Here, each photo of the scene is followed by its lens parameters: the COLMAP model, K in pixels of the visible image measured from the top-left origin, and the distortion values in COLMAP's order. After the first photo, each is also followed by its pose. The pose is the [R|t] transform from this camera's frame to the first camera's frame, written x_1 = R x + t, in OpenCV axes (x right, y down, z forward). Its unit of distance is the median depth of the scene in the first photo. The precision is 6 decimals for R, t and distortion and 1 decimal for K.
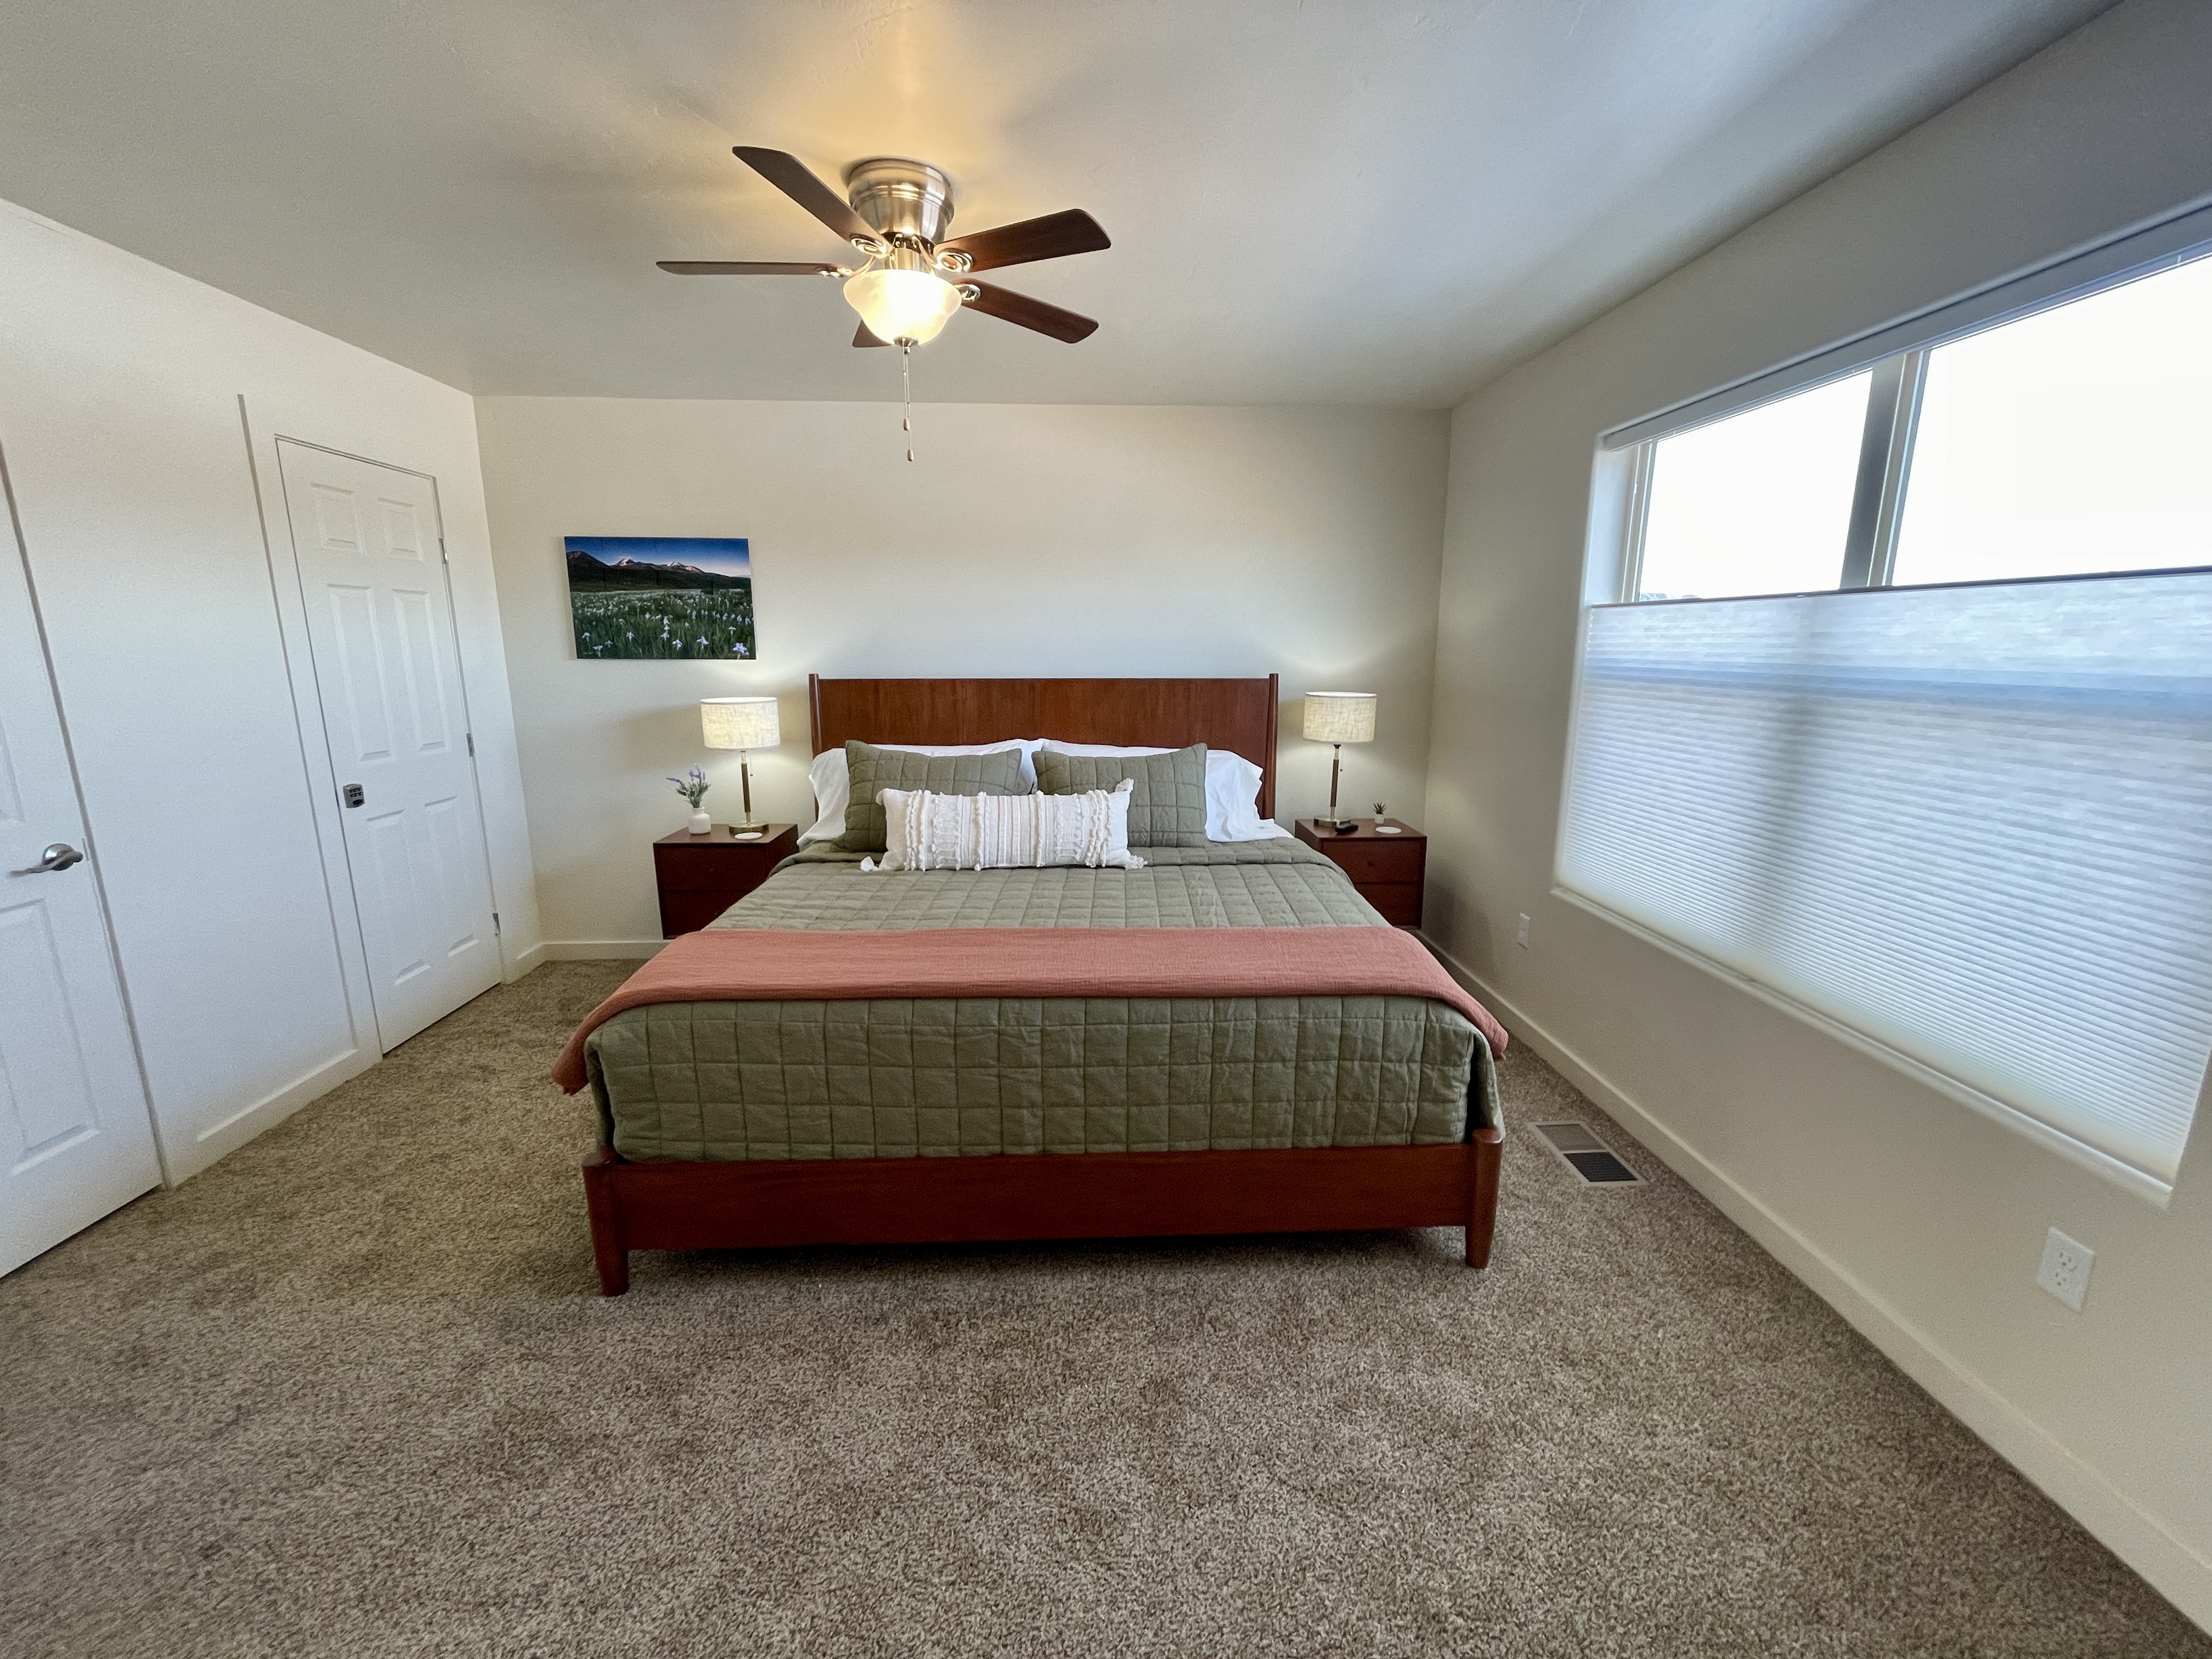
lens RADIAL K [[884.9, 0, 1107.3], [0, 884.9, 826.9], [0, 0, 1]] dist [-0.003341, -0.000509]
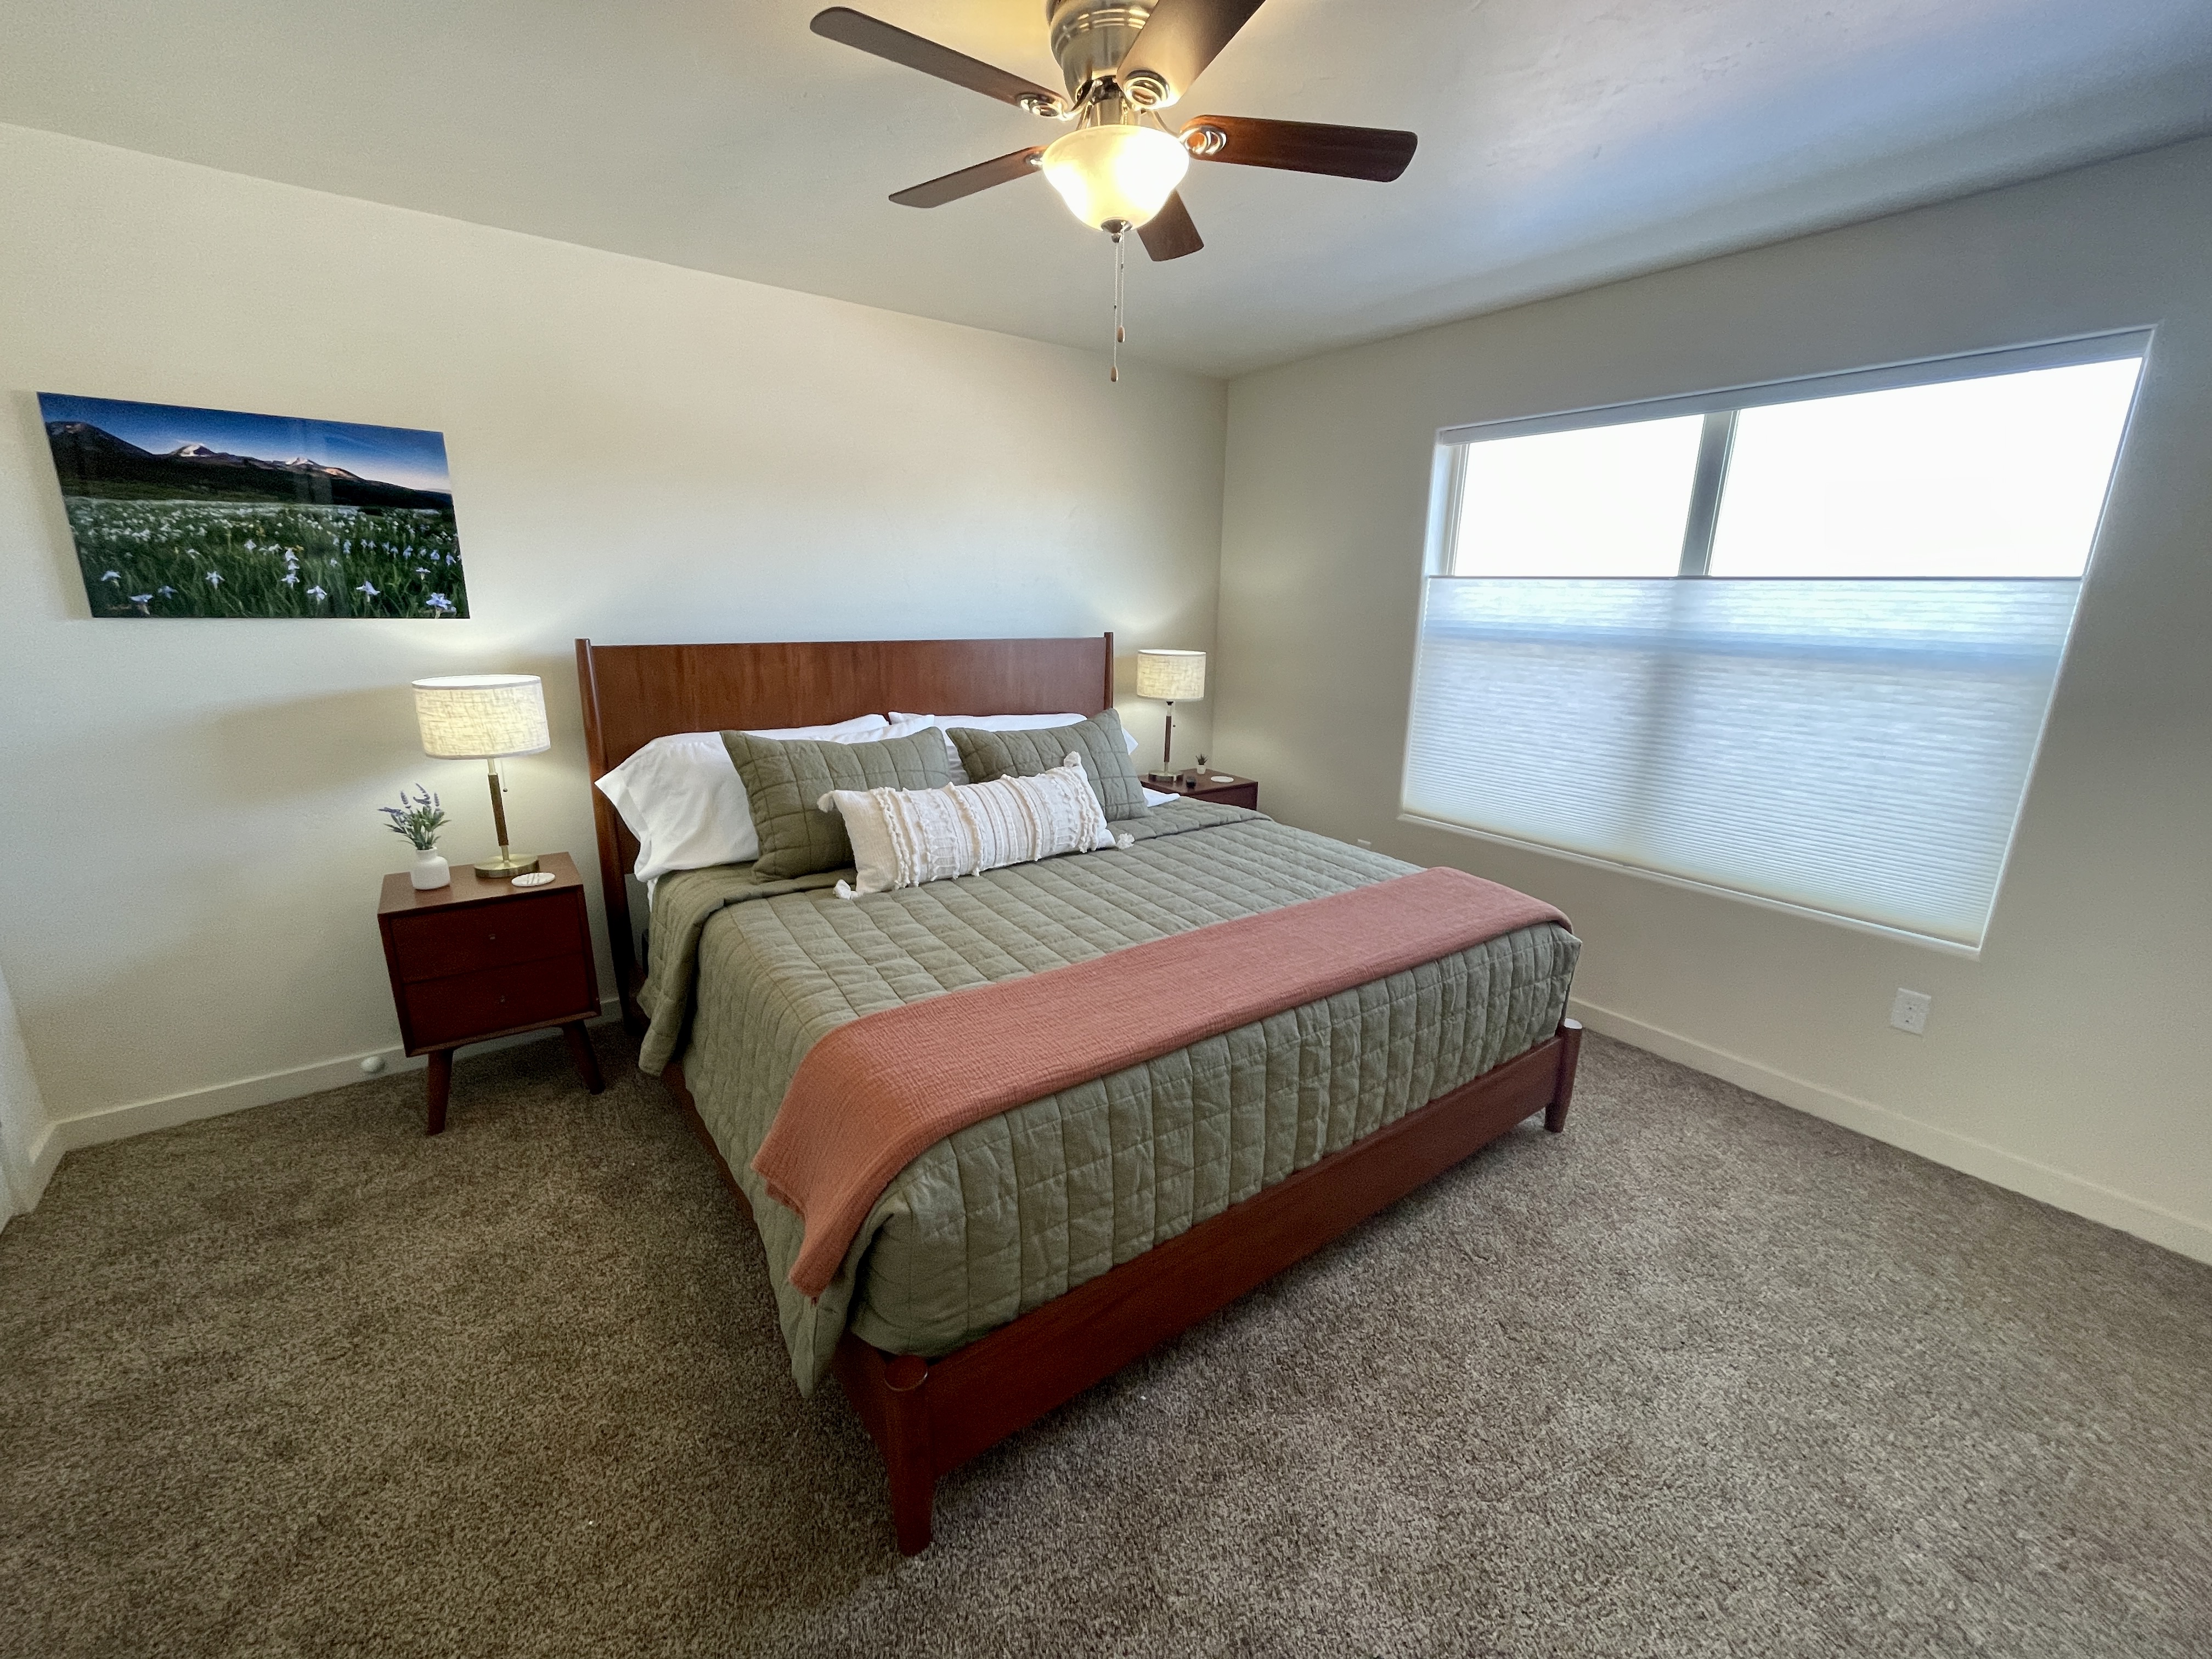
lens RADIAL K [[884.9, 0, 1117.4], [0, 884.9, 824.8], [0, 0, 1]] dist [-0.003341, -0.000509]
pose [[0.833451, -0.125150, 0.538235, -0.464207], [0.094755, 0.991957, 0.083921, -0.054694], [-0.544409, -0.018943, 0.838606, 0.211055]]
